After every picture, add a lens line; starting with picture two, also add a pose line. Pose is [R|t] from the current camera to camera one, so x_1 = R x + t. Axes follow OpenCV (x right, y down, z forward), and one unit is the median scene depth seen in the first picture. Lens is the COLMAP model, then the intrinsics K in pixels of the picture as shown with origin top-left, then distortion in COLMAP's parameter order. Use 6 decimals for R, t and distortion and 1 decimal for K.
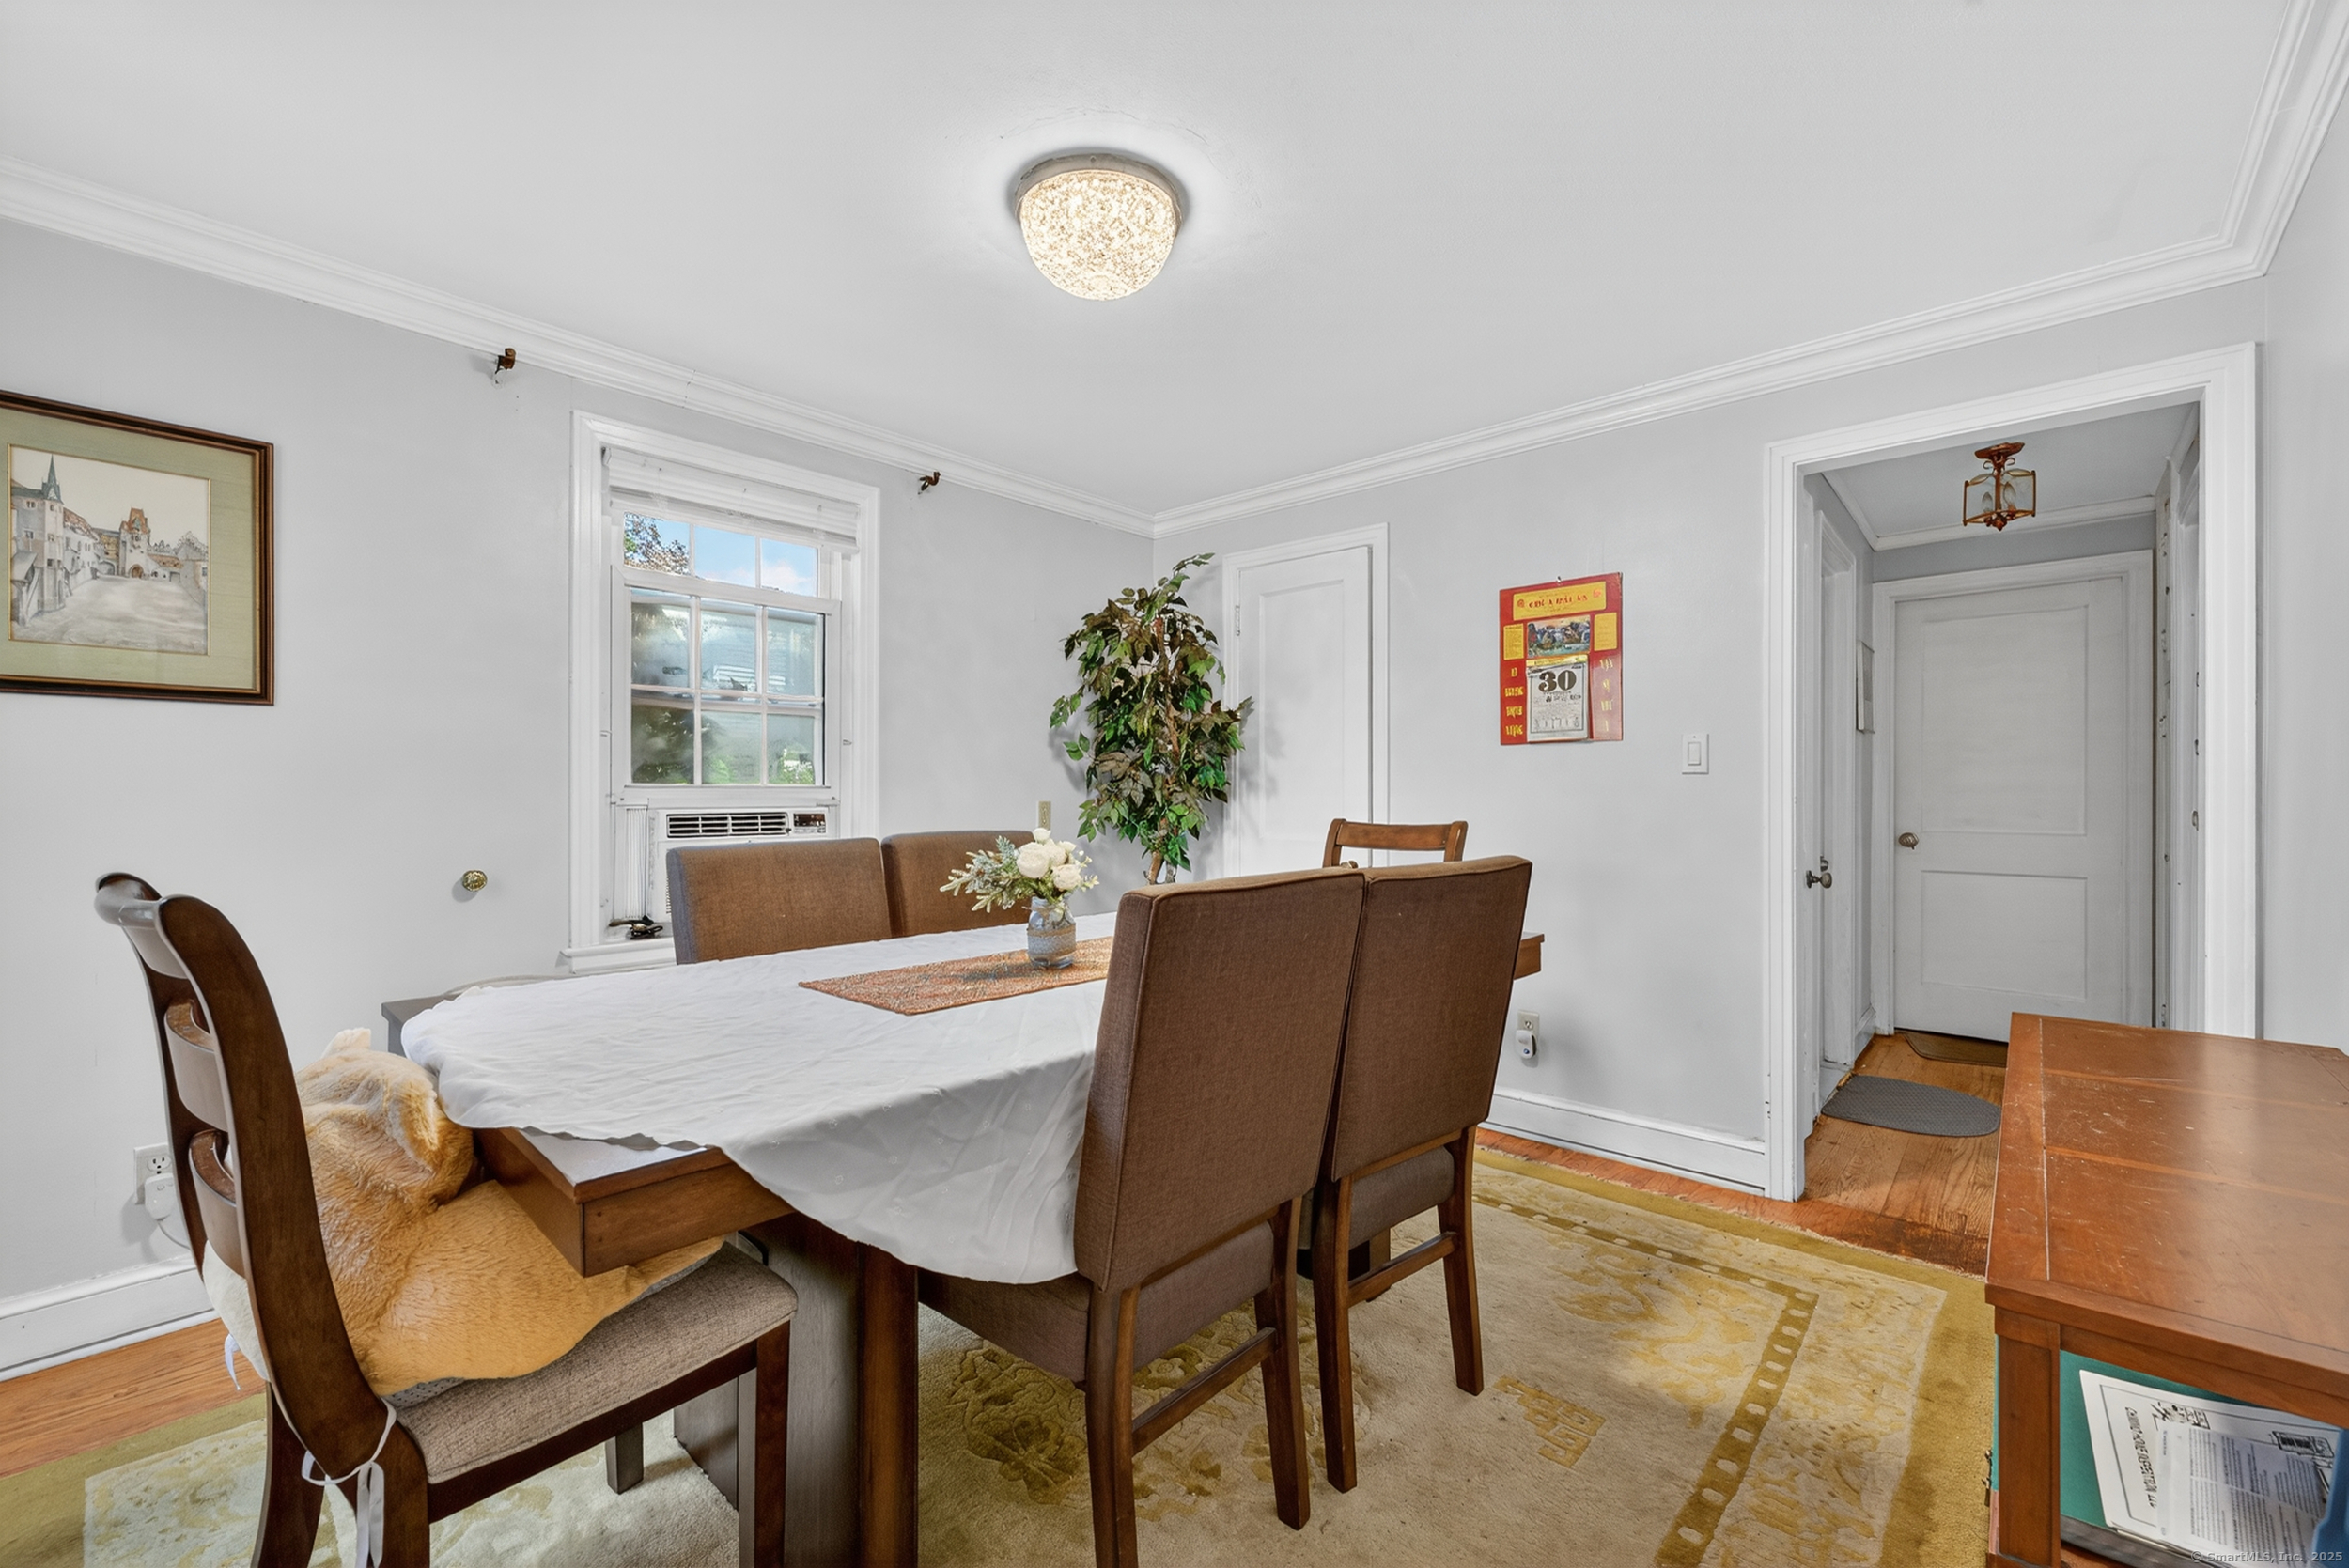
lens RADIAL K [[964.3, 0, 1173.7], [0, 964.3, 783.1], [0, 0, 1]] dist [-0.001182, 0.000096]
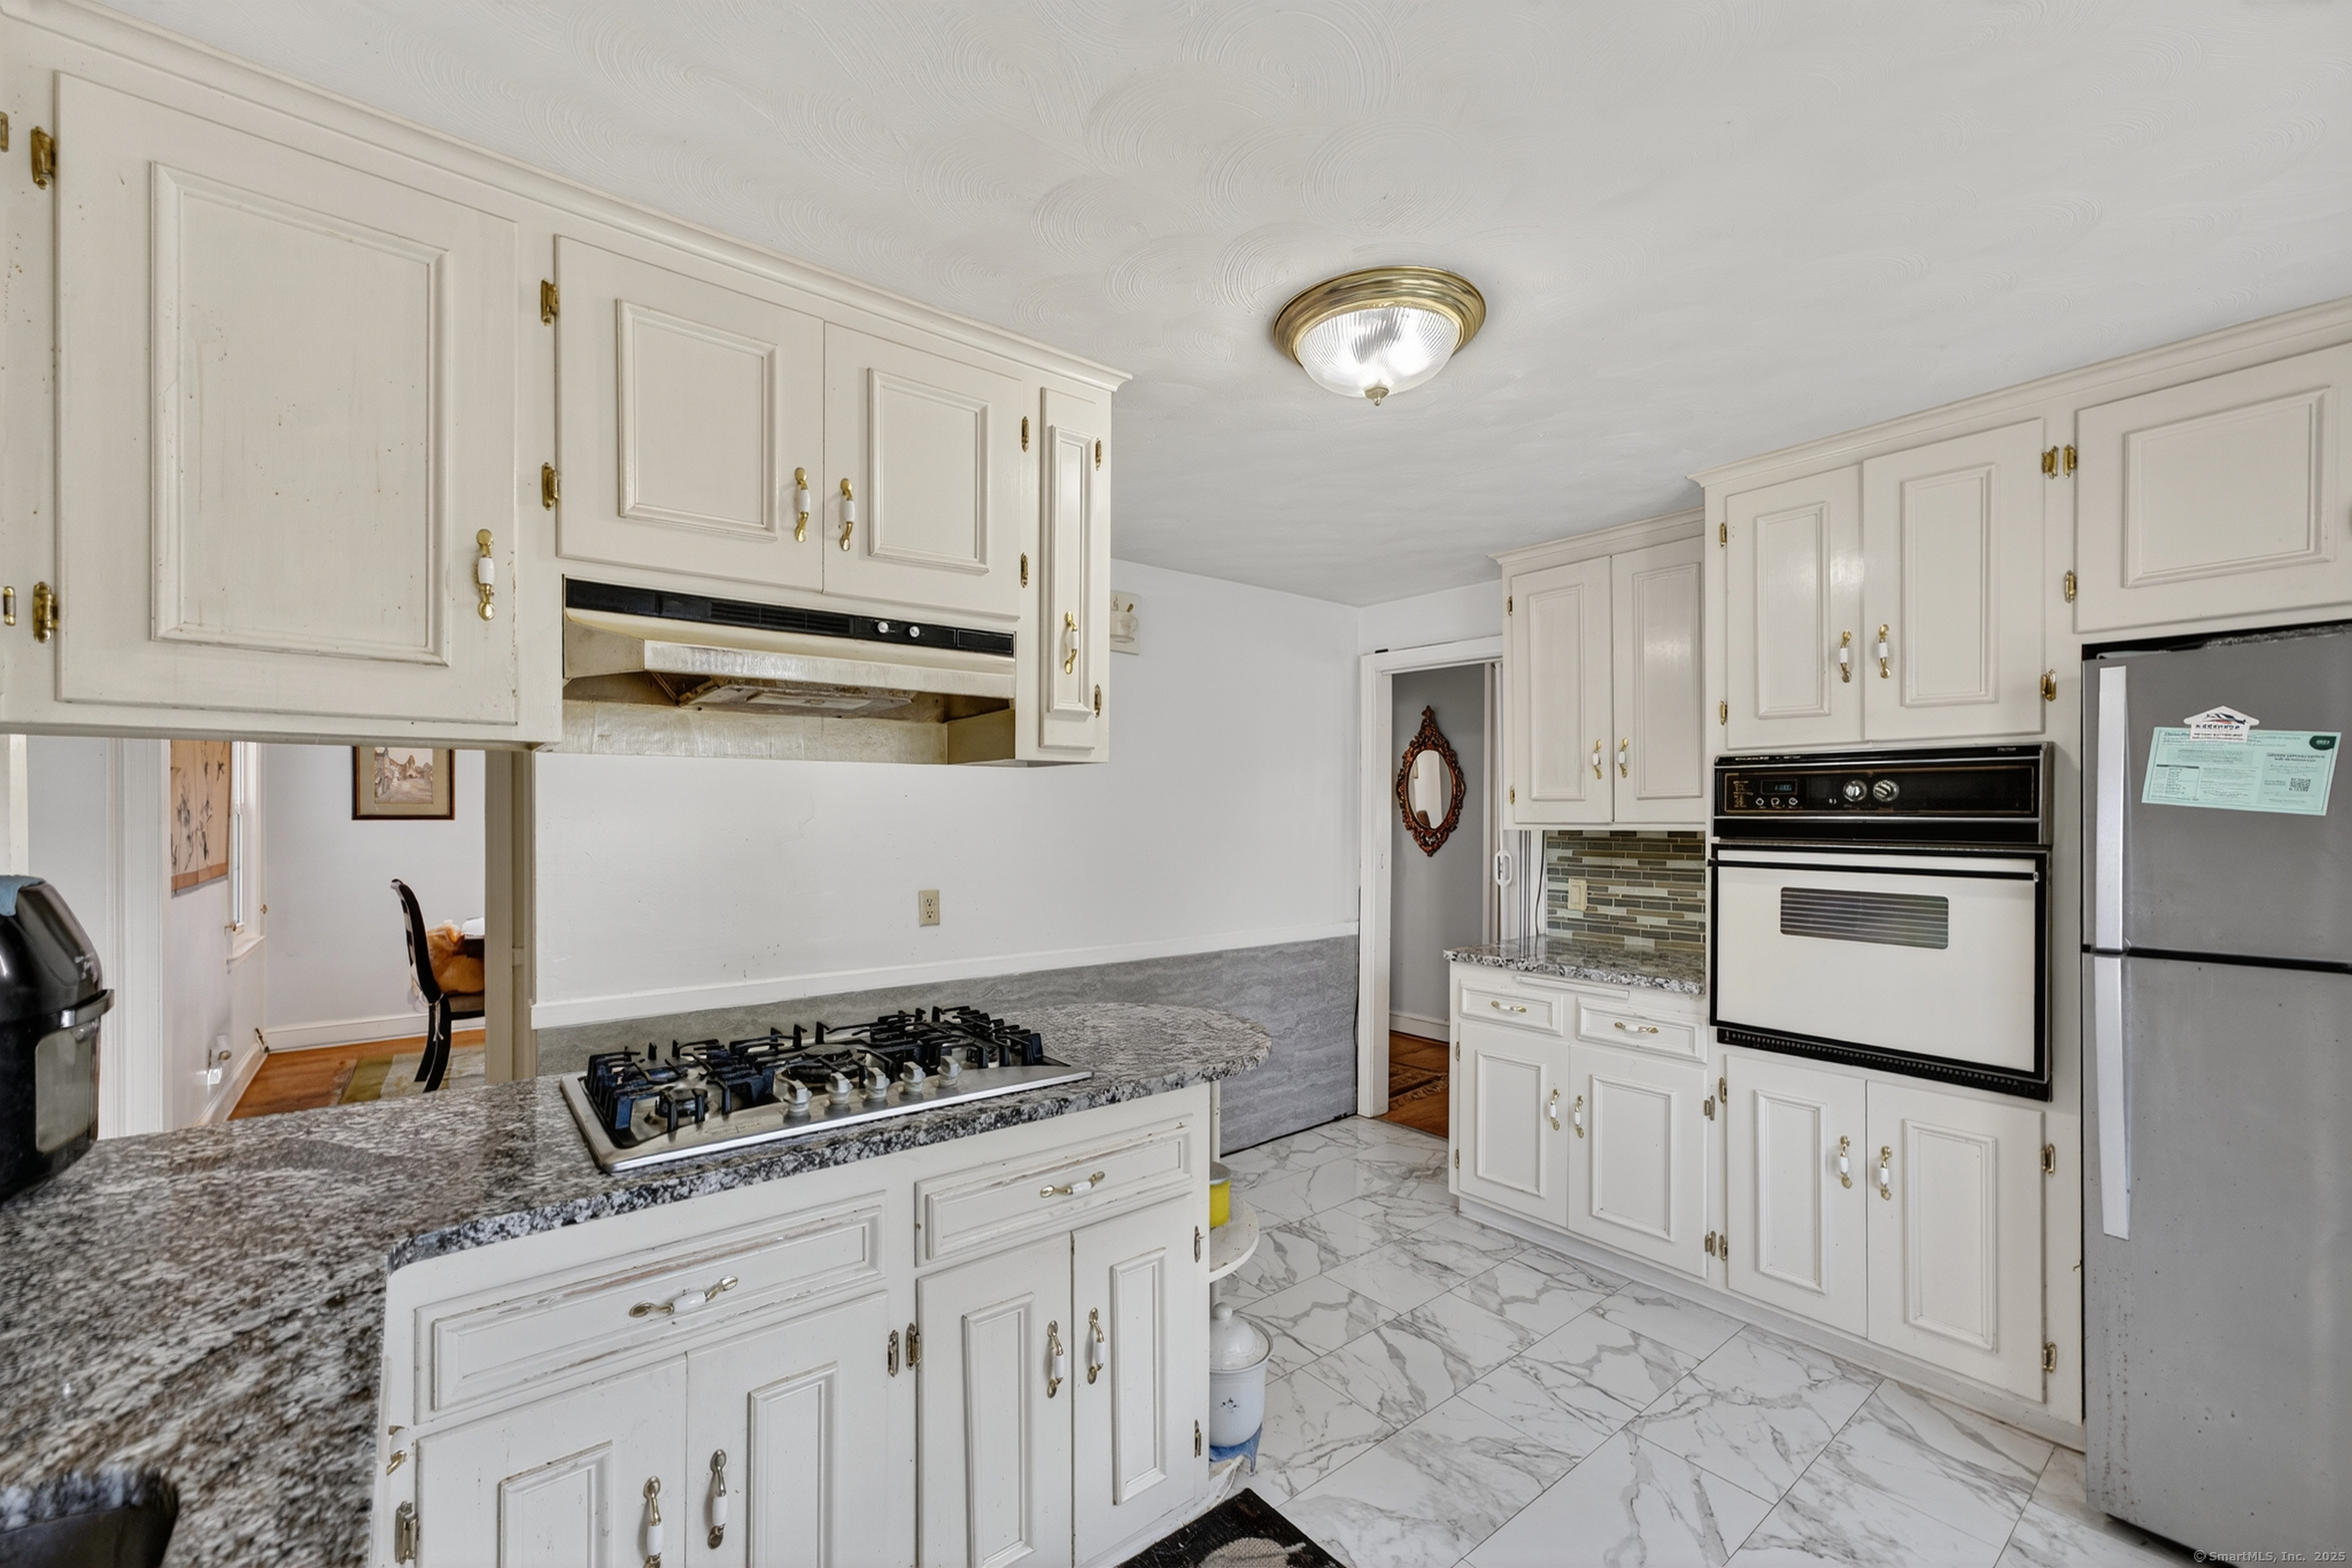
lens RADIAL K [[965.5, 0, 1174.1], [0, 965.5, 807.9], [0, 0, 1]] dist [-0.001182, 0.000096]
pose [[0.982086, 0.000114, -0.188431, 1.151456], [0.000146, 0.999999, 0.001366, -0.083340], [0.188431, -0.001369, 0.982086, -0.948066]]
